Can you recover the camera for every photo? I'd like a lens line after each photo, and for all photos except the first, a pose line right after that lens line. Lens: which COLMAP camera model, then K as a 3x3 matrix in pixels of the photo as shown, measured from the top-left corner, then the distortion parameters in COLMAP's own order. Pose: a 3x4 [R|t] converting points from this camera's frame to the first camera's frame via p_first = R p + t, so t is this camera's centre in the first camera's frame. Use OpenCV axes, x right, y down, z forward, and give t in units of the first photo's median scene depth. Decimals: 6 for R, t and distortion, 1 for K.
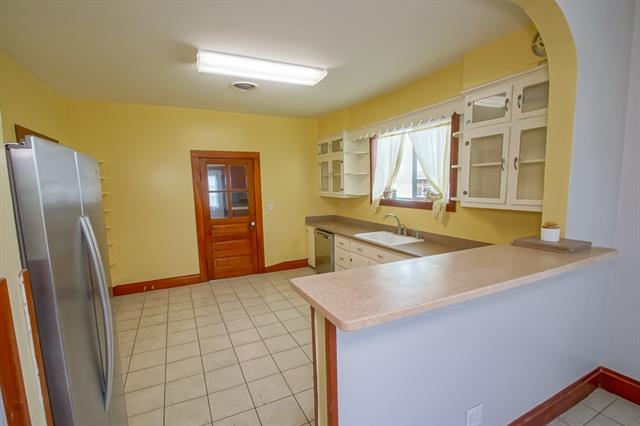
lens RADIAL K [[294.2, 0, 320.0], [0, 294.2, 213.0], [0, 0, 1]] dist [-0.063424, 0.000279]
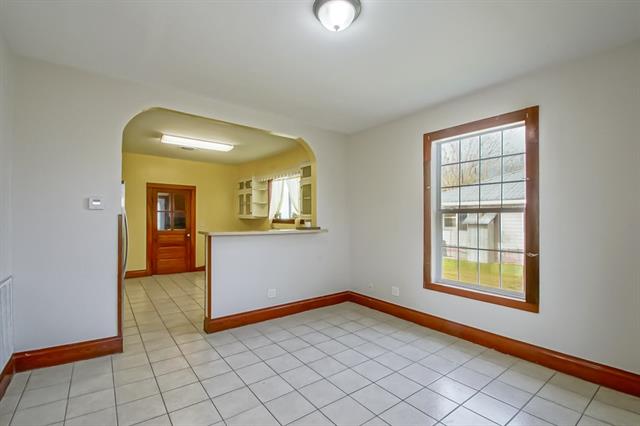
lens RADIAL K [[294.2, 0, 320.0], [0, 294.2, 213.0], [0, 0, 1]] dist [-0.063424, 0.000279]
pose [[0.981602, 0.031198, 0.188371, 0.141492], [-0.009070, 0.993066, -0.117207, 0.095611], [-0.190721, 0.113342, 0.975079, -0.552531]]
